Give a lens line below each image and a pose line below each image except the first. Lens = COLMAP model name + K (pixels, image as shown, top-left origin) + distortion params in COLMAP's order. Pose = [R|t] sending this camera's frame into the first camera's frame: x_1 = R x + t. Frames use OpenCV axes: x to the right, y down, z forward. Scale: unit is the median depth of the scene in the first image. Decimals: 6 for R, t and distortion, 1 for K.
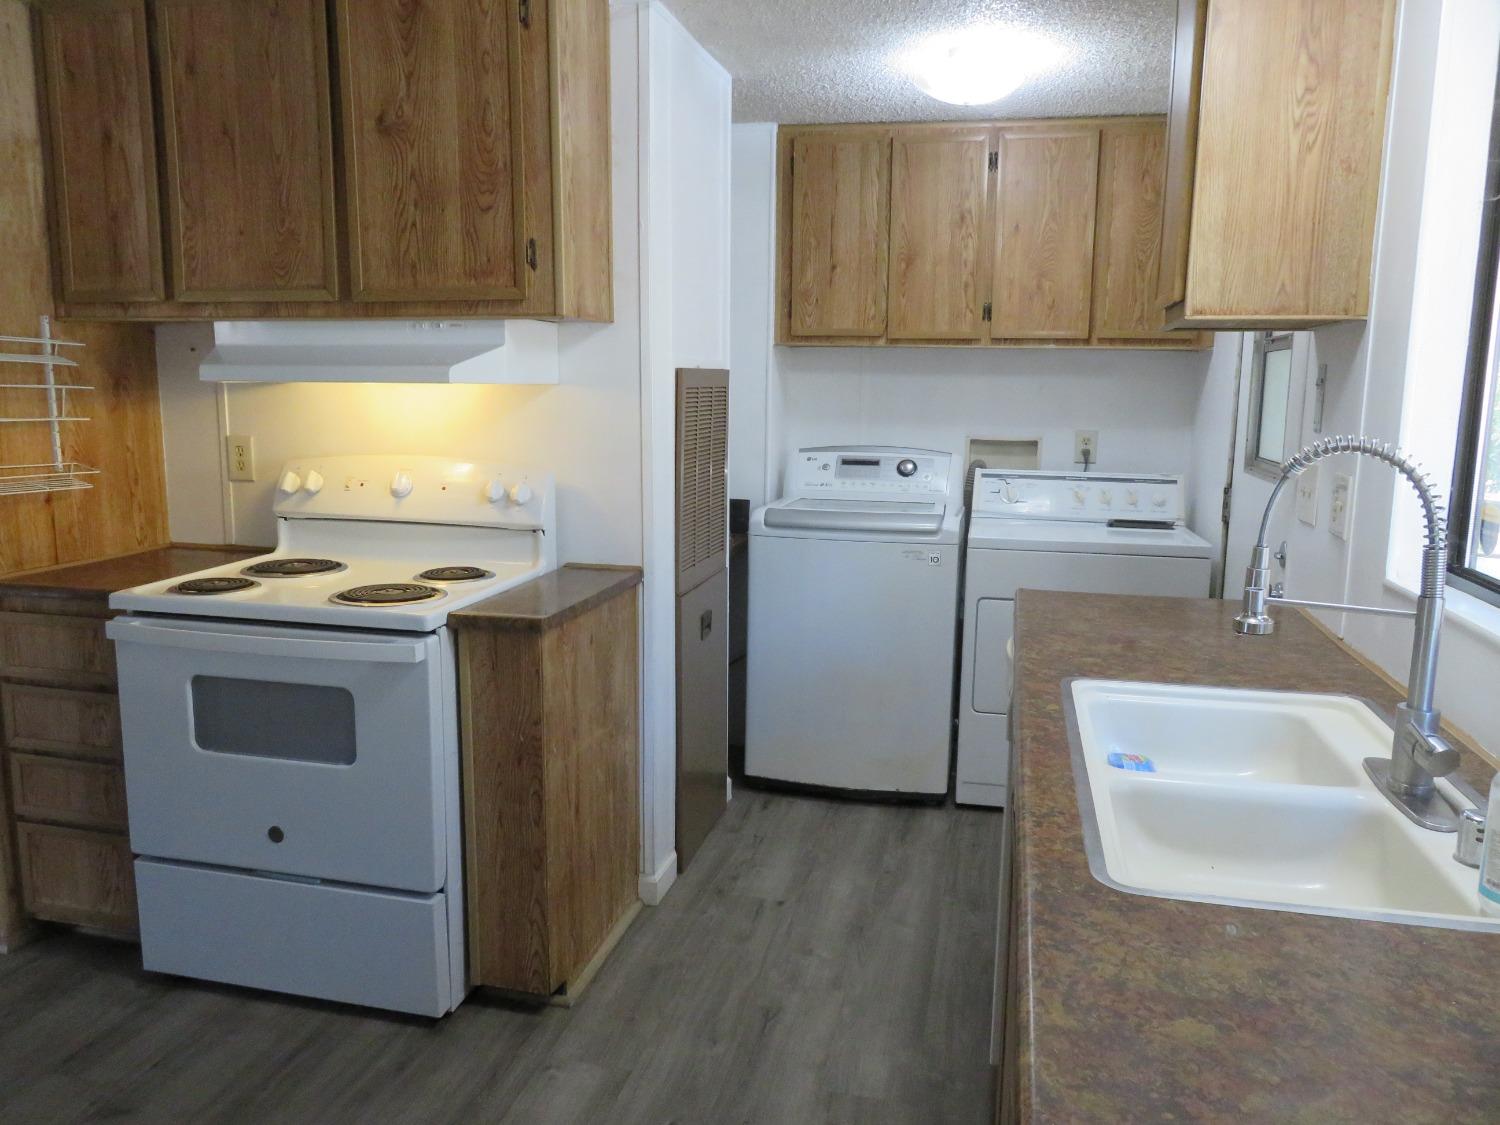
lens RADIAL K [[1111.0, 0, 750.0], [0, 1111.0, 562.5], [0, 0, 1]] dist [-0.009269, 0.002154]
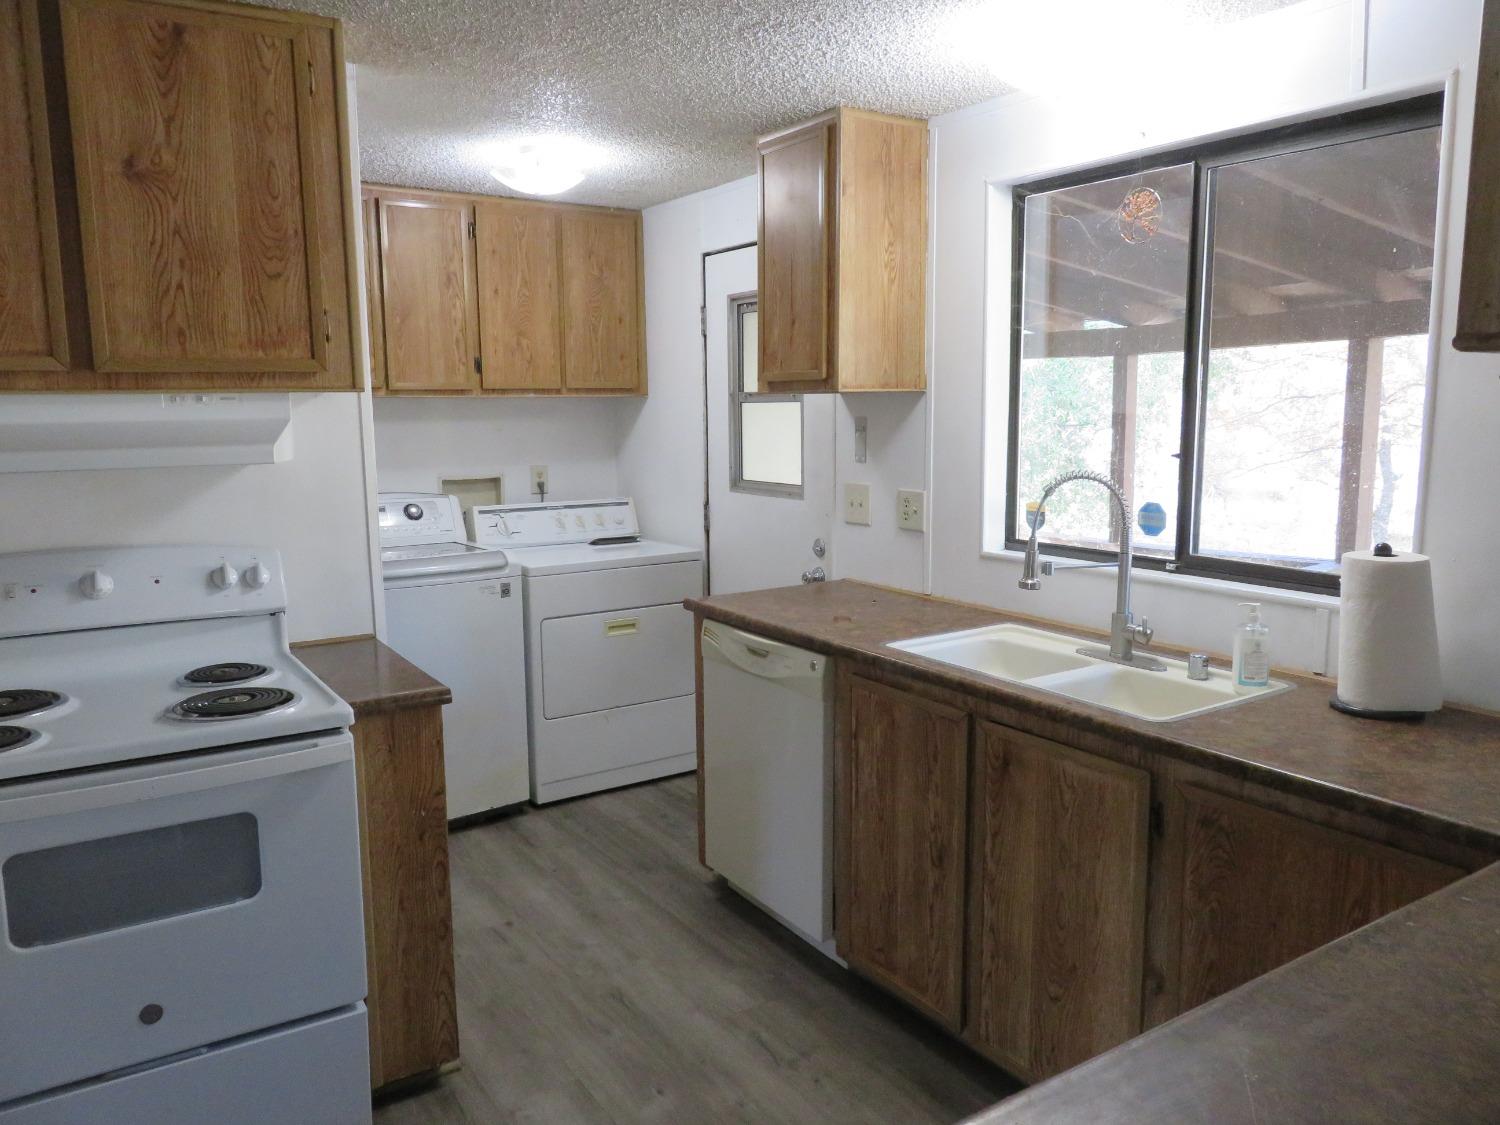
lens RADIAL K [[1111.0, 0, 750.0], [0, 1111.0, 562.5], [0, 0, 1]] dist [-0.009269, 0.002154]
pose [[0.689360, -0.120725, 0.714289, -0.424800], [0.131653, 0.990474, 0.040346, -0.041180], [-0.712356, 0.066225, 0.698687, 0.048622]]
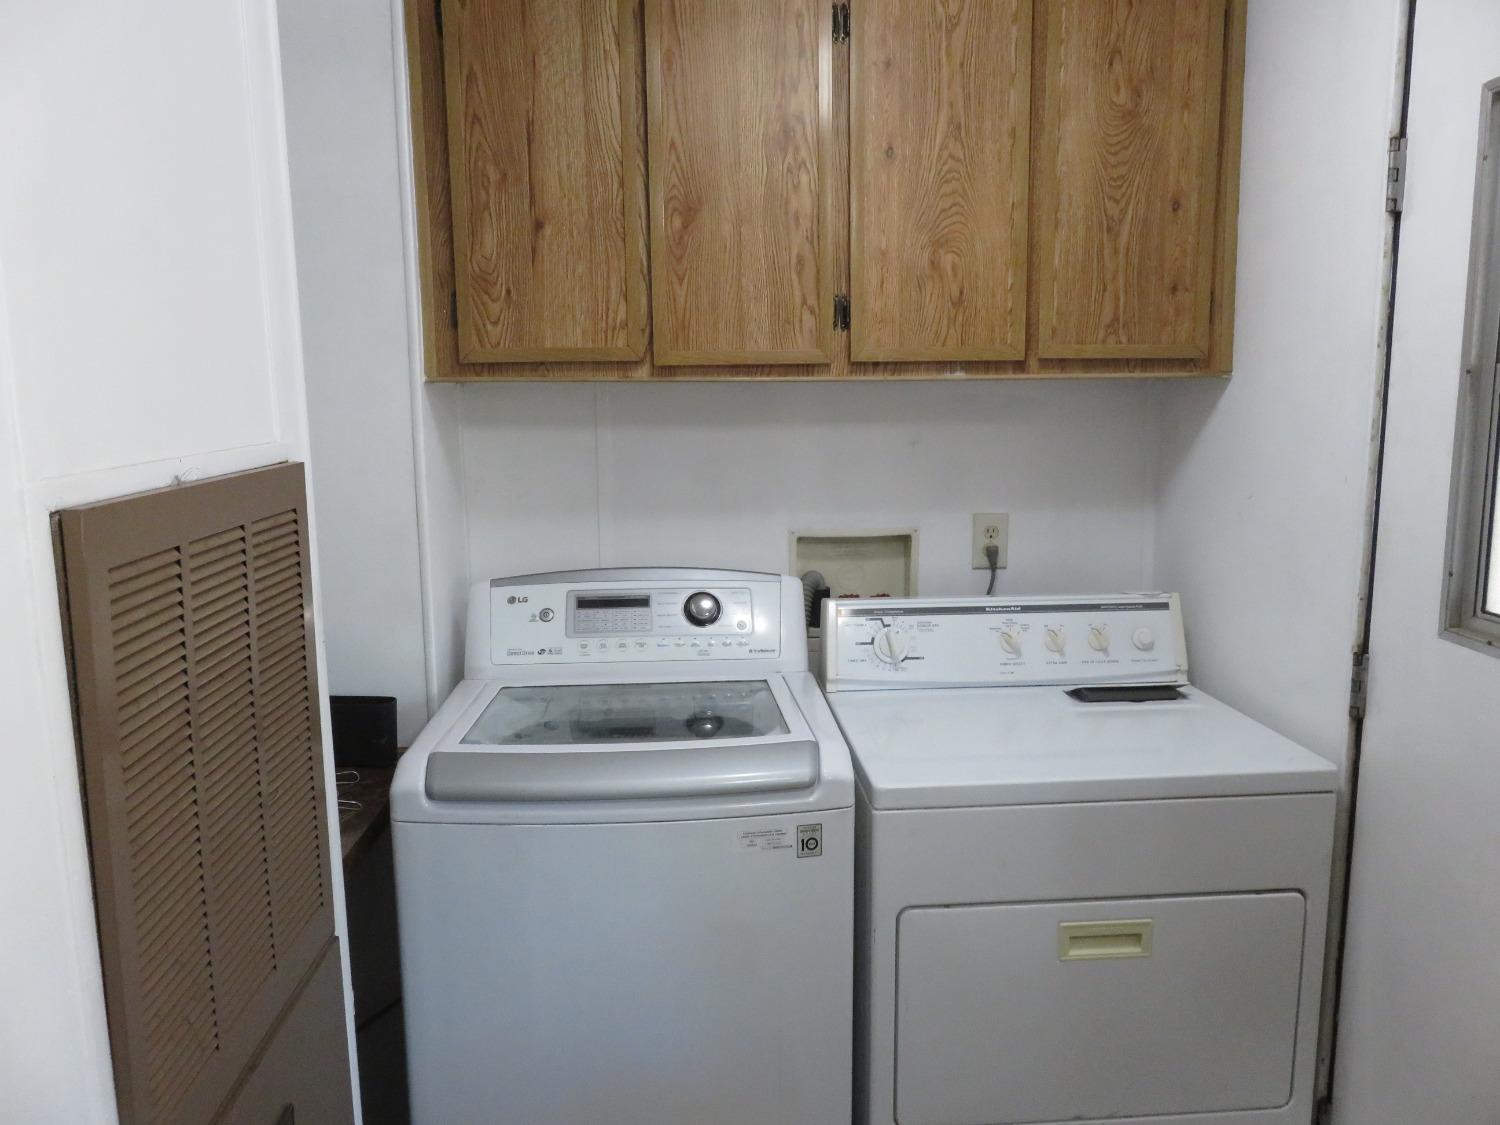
lens RADIAL K [[1126.5, 0, 750.0], [0, 1126.5, 562.5], [0, 0, 1]] dist [-0.008124, -0.000125]
pose [[0.958619, -0.066792, 0.276746, 0.017465], [0.068136, 0.997665, 0.004769, -0.116604], [-0.276419, 0.014285, 0.960931, 0.516737]]
